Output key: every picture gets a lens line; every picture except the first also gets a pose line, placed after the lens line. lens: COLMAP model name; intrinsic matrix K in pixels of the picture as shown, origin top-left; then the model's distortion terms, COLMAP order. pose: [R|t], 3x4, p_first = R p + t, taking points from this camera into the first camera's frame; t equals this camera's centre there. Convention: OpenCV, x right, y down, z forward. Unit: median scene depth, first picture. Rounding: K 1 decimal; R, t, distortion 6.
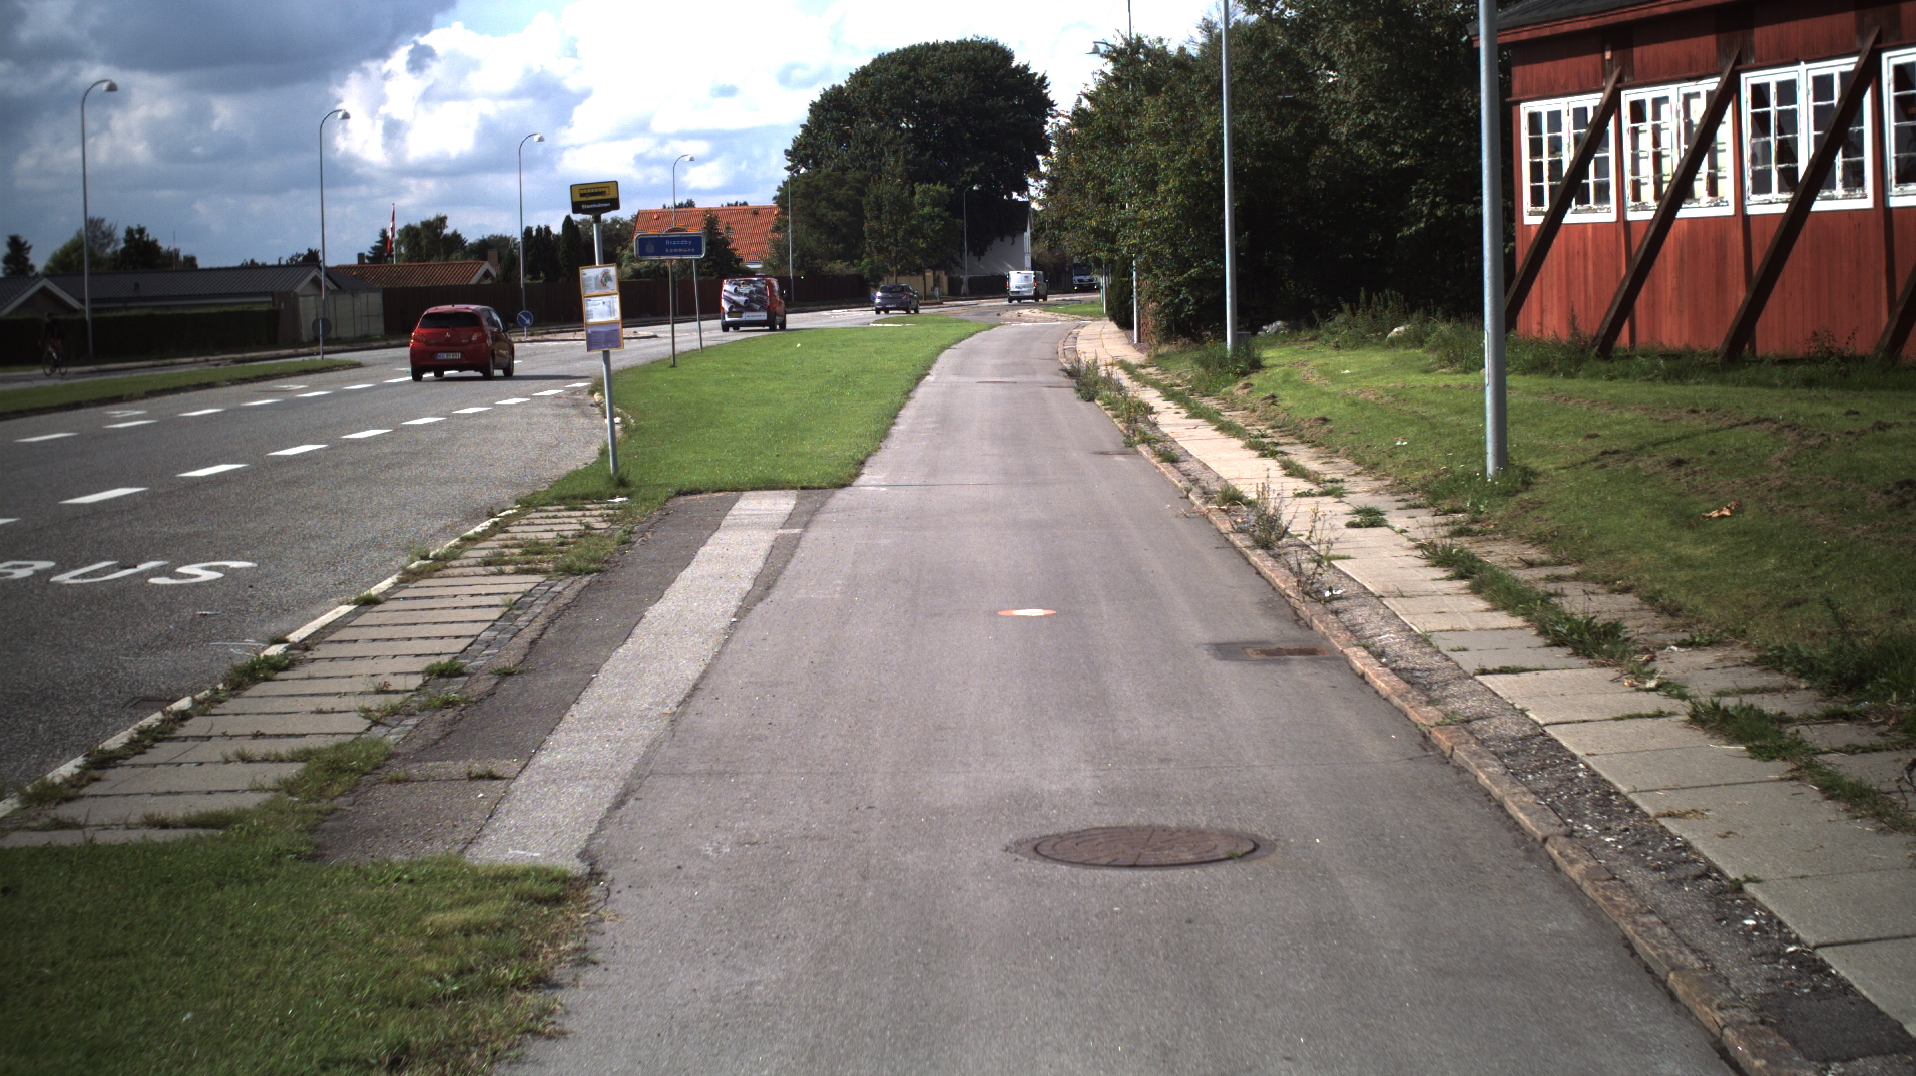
lens RADIAL K [[3345.5, 0, 958.0], [0, 3345.5, 538.0], [0, 0, 1]] dist [-0.293810, 0.352373]
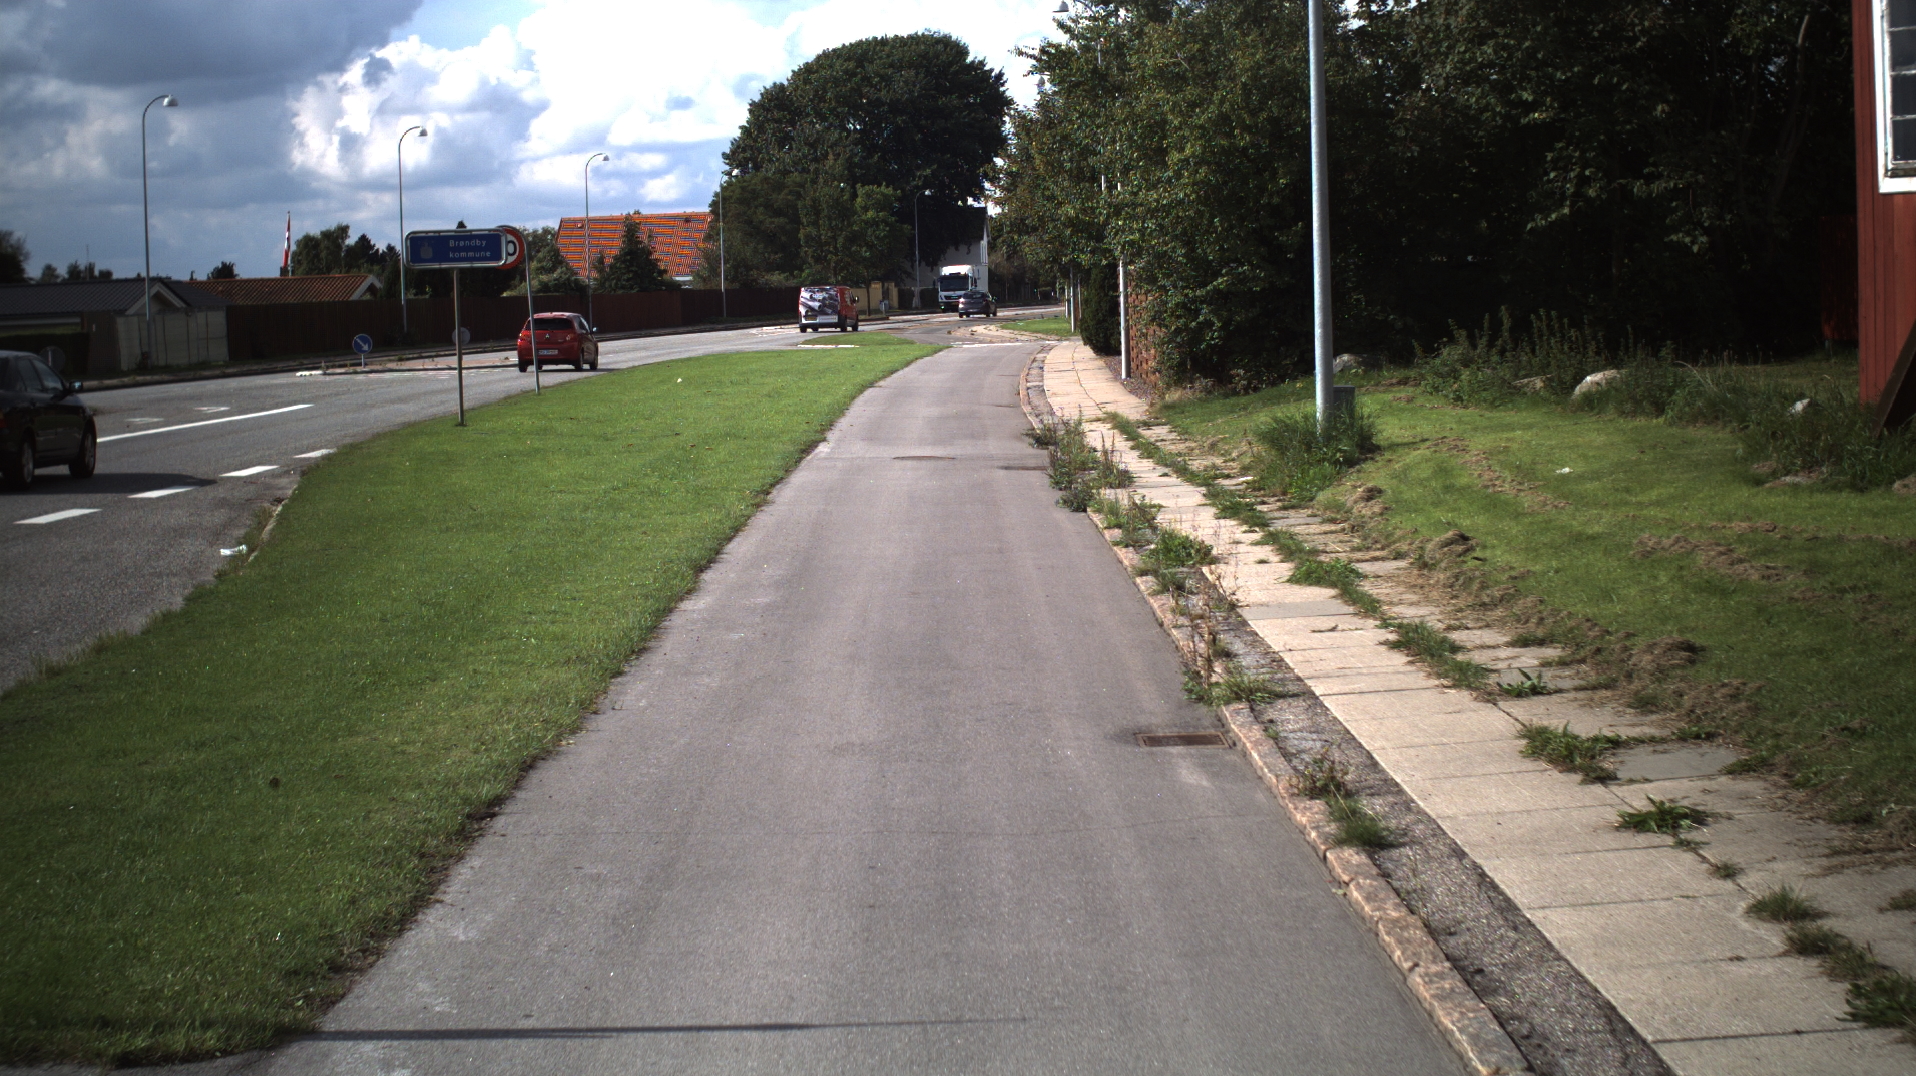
lens RADIAL K [[3345.5, 0, 958.0], [0, 3345.5, 538.0], [0, 0, 1]] dist [-0.293810, 0.352373]
pose [[0.999916, -0.004816, 0.012025, 0.008894], [0.004858, 0.999982, -0.003453, -0.025221], [-0.012008, 0.003511, 0.999922, 0.317156]]
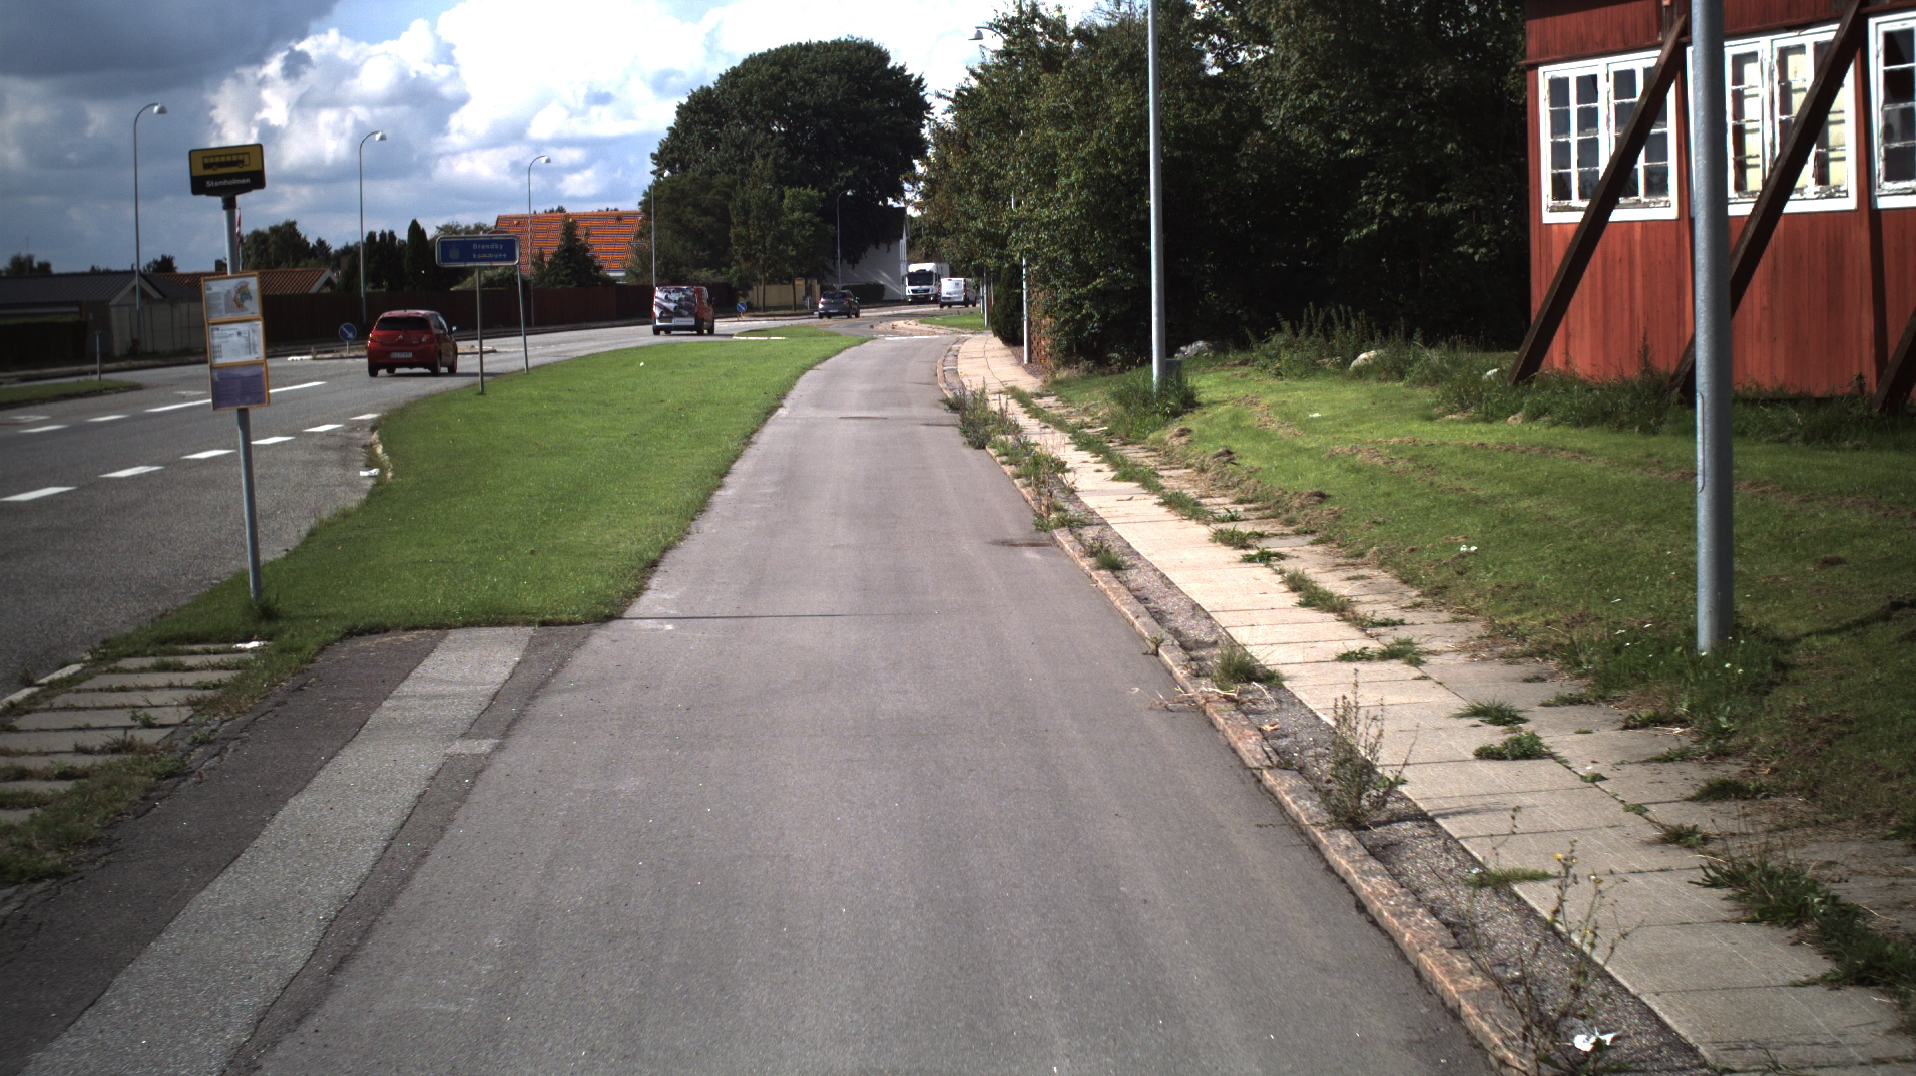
lens RADIAL K [[3345.5, 0, 958.0], [0, 3345.5, 538.0], [0, 0, 1]] dist [-0.293810, 0.352373]
pose [[0.999311, 0.000587, 0.037122, 0.003881], [-0.000494, 0.999997, -0.002510, -0.013044], [-0.037123, 0.002490, 0.999308, 0.158315]]
